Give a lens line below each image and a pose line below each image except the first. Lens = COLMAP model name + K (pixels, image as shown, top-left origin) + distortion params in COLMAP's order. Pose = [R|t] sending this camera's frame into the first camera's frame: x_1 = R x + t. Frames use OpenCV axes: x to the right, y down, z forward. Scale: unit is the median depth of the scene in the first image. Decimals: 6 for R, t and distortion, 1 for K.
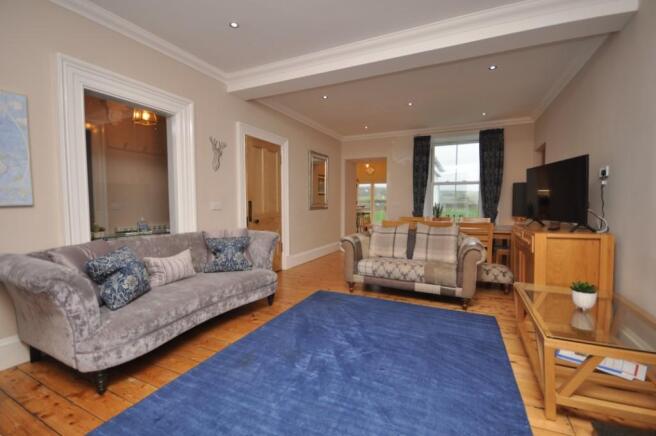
lens RADIAL K [[294.4, 0, 327.0], [0, 294.4, 217.0], [0, 0, 1]] dist [-0.003684, -0.001177]
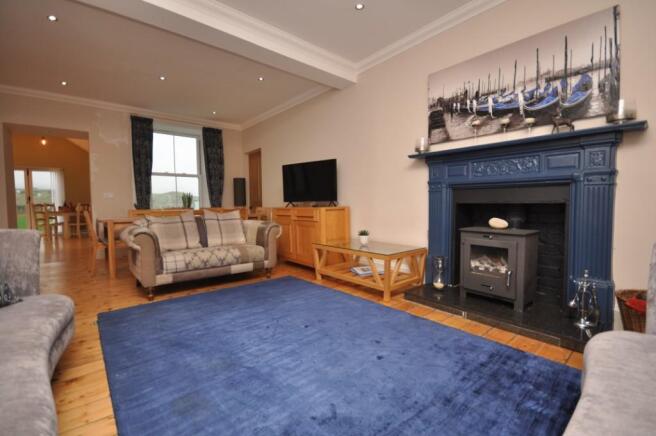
lens RADIAL K [[294.4, 0, 328.7], [0, 294.4, 216.0], [0, 0, 1]] dist [-0.003684, -0.001177]
pose [[0.388297, -0.041943, 0.920579, -0.428891], [0.055005, 0.998237, 0.022280, 0.043845], [-0.919891, 0.041986, 0.389920, 0.257600]]
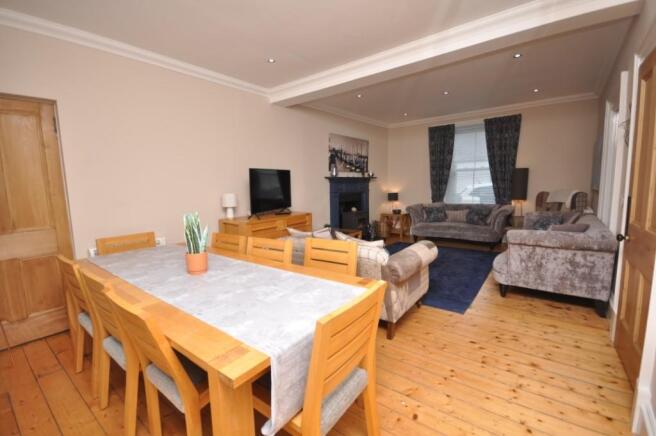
lens RADIAL K [[294.4, 0, 327.2], [0, 294.4, 218.6], [0, 0, 1]] dist [-0.003684, -0.001177]
pose [[-0.980540, 0.005258, 0.196247, 0.196294], [0.037959, 0.985855, 0.163243, -0.138828], [-0.192613, 0.167515, -0.966871, 1.883374]]
